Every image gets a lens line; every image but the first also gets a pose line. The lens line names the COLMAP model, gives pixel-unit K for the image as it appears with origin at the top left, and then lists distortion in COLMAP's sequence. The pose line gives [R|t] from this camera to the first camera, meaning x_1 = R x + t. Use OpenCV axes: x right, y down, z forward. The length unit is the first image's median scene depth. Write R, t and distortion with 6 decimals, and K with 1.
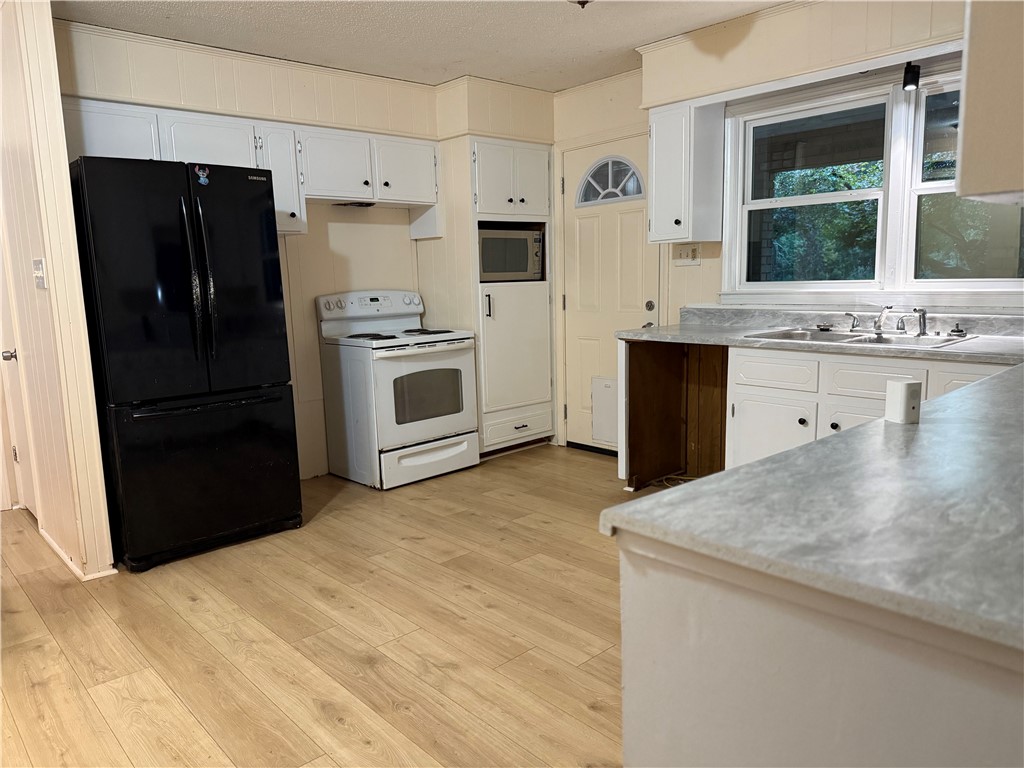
lens RADIAL K [[716.5, 0, 517.7], [0, 716.5, 386.7], [0, 0, 1]] dist [0.008509, -0.009253]
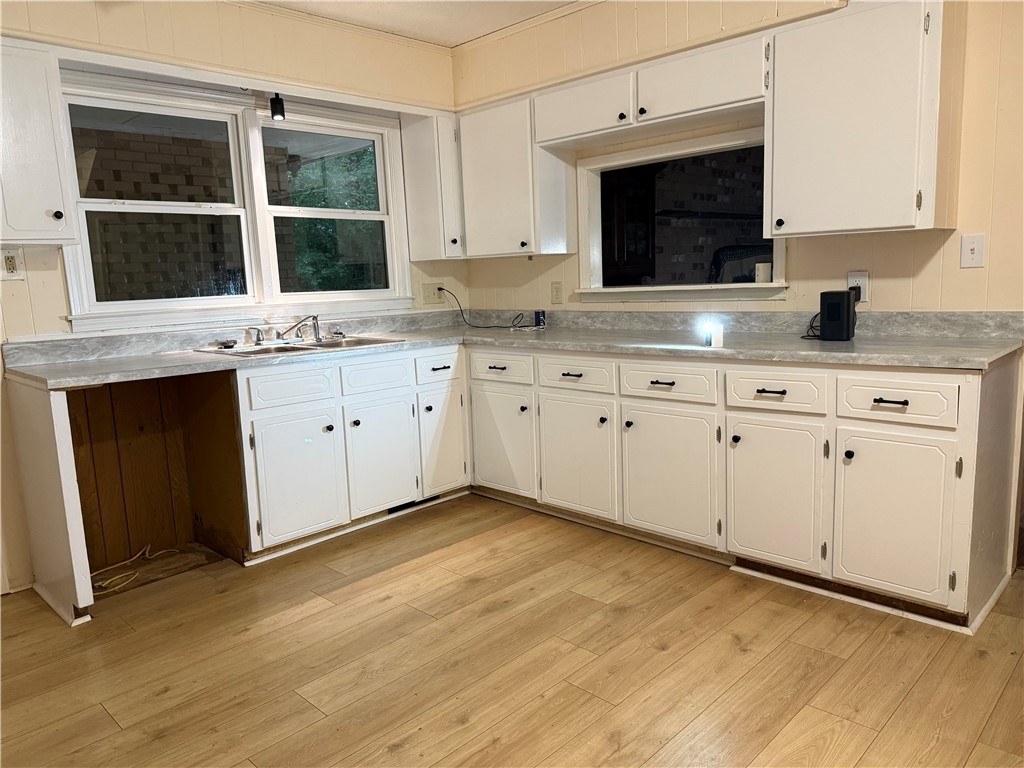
lens RADIAL K [[716.5, 0, 514.8], [0, 716.5, 382.9], [0, 0, 1]] dist [0.008509, -0.009253]
pose [[-0.052669, -0.114334, 0.992045, -0.574072], [0.196973, 0.972718, 0.122564, -0.081040], [-0.978993, 0.201861, -0.028712, 0.721258]]
